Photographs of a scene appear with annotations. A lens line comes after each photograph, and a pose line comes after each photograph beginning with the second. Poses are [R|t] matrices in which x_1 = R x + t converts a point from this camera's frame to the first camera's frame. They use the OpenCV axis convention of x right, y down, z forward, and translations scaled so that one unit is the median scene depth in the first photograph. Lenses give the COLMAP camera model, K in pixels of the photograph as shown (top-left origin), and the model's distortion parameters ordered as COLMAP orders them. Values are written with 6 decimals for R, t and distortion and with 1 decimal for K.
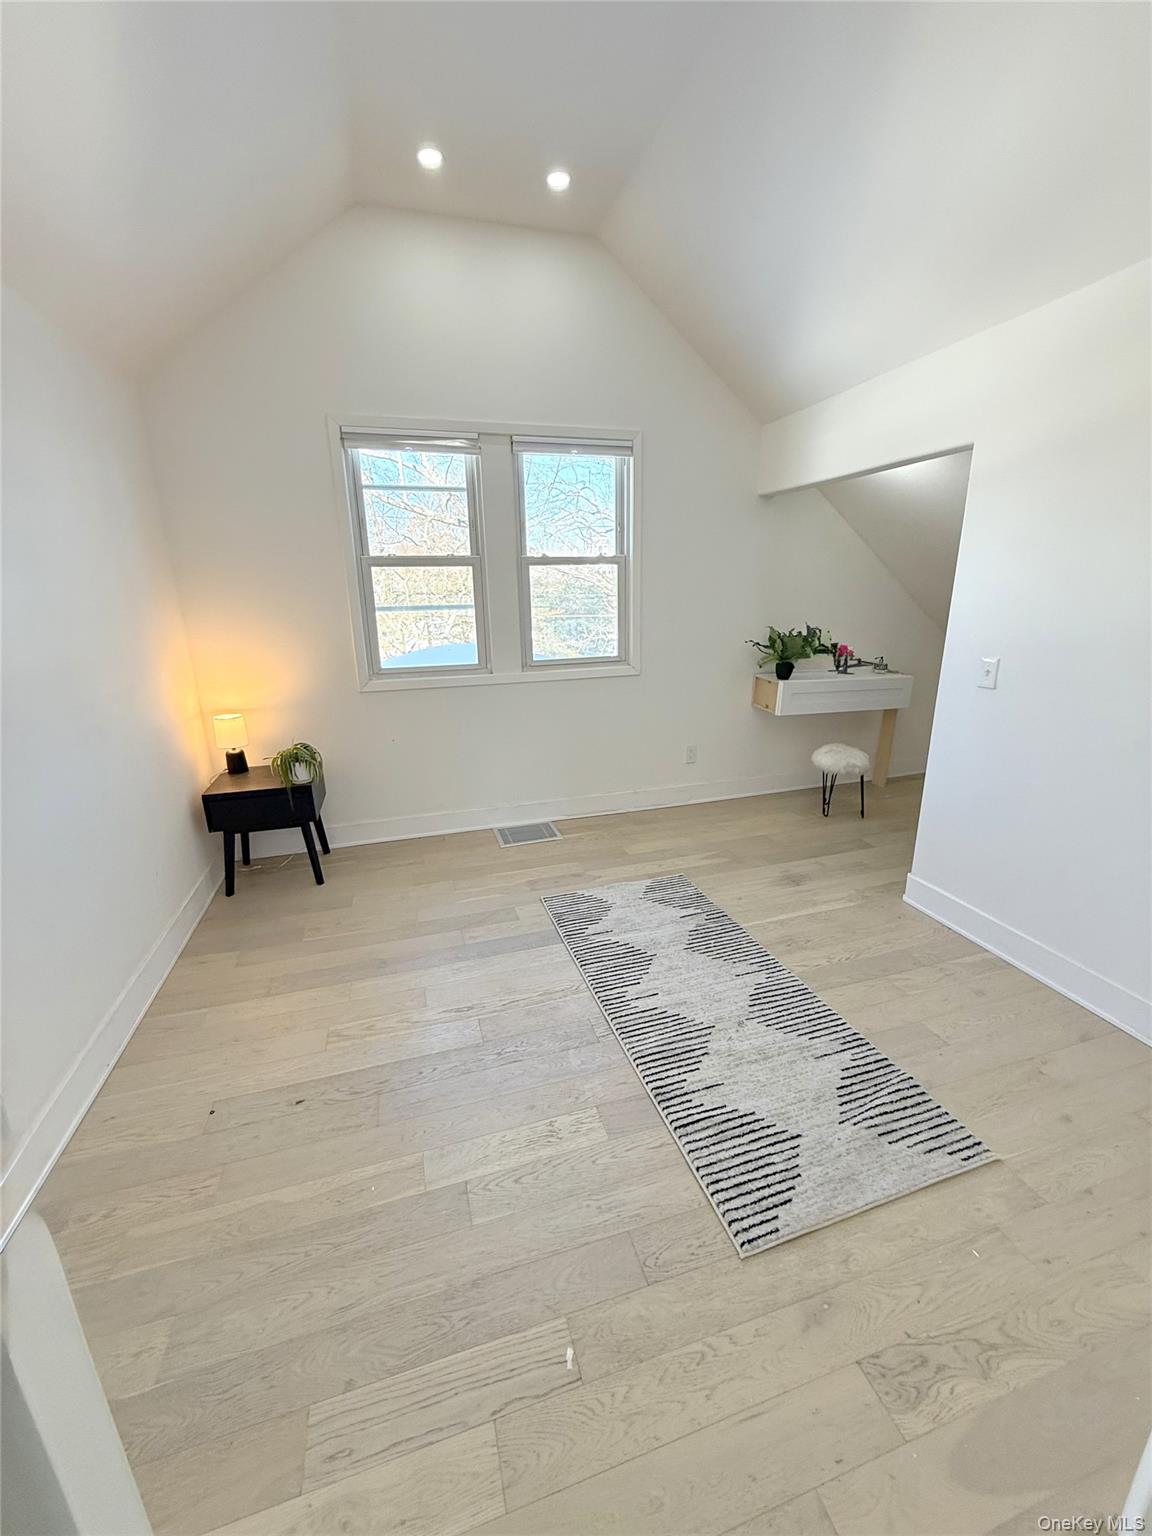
lens RADIAL K [[614.7, 0, 574.8], [0, 614.7, 770.8], [0, 0, 1]] dist [-0.004299, 0.002591]
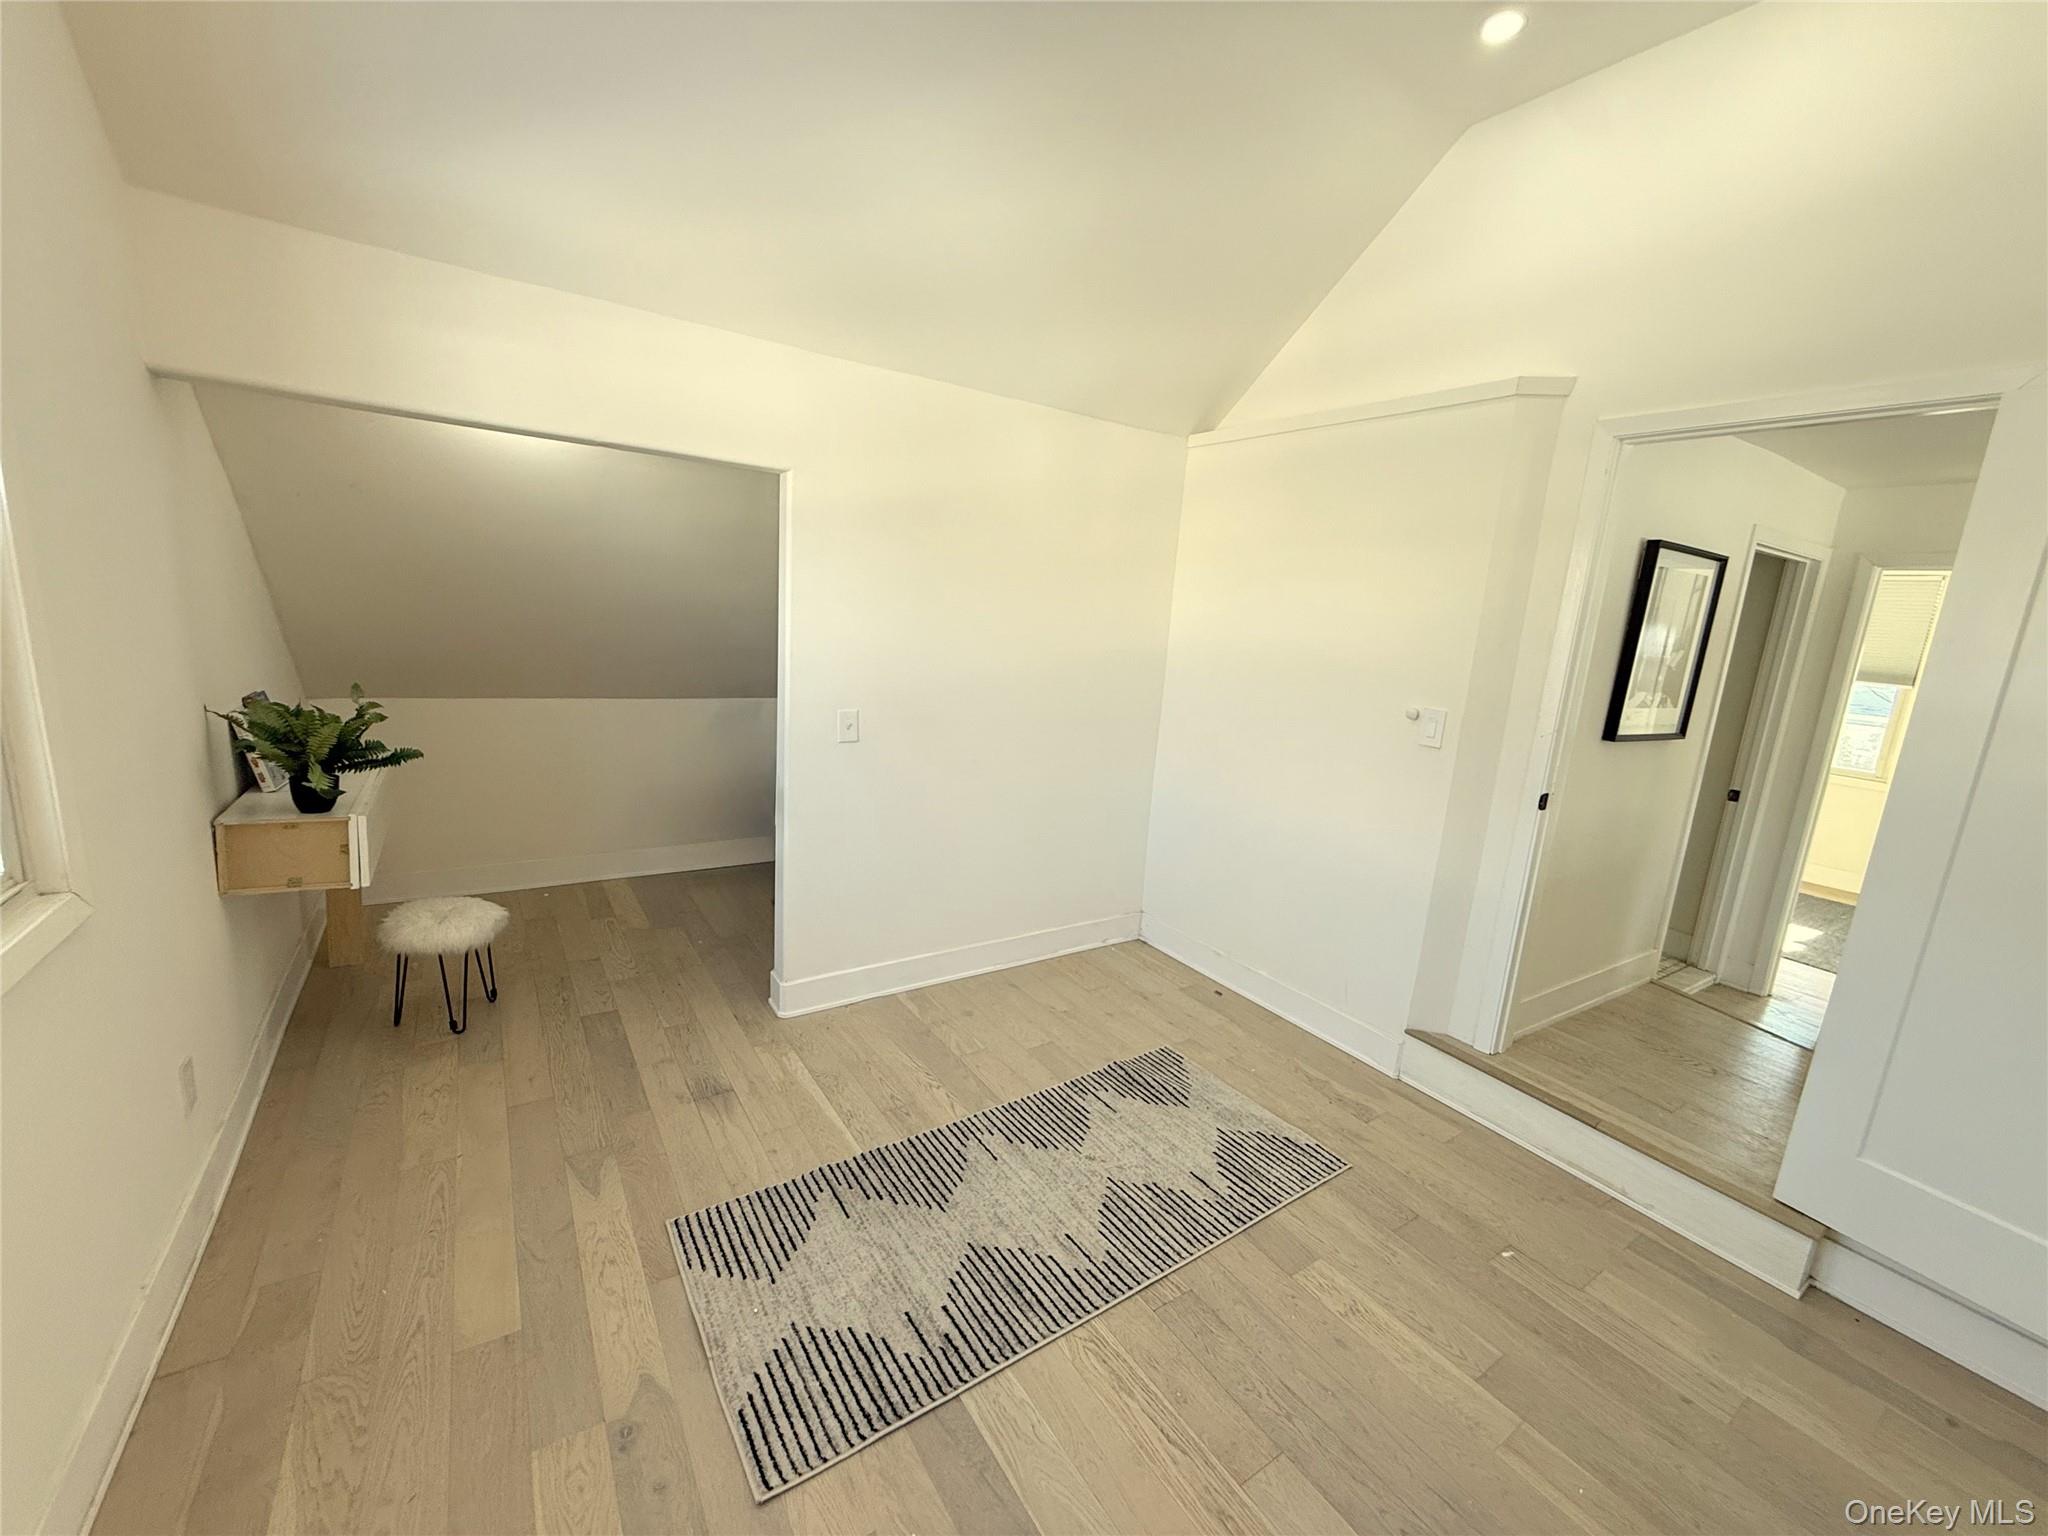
lens RADIAL K [[819.6, 0, 1023.8], [0, 819.6, 776.0], [0, 0, 1]] dist [-0.004299, 0.002591]
pose [[-0.296836, -0.196093, 0.934578, -0.592531], [0.212503, 0.940584, 0.264847, -0.365479], [-0.930984, 0.277217, -0.237529, 1.085916]]
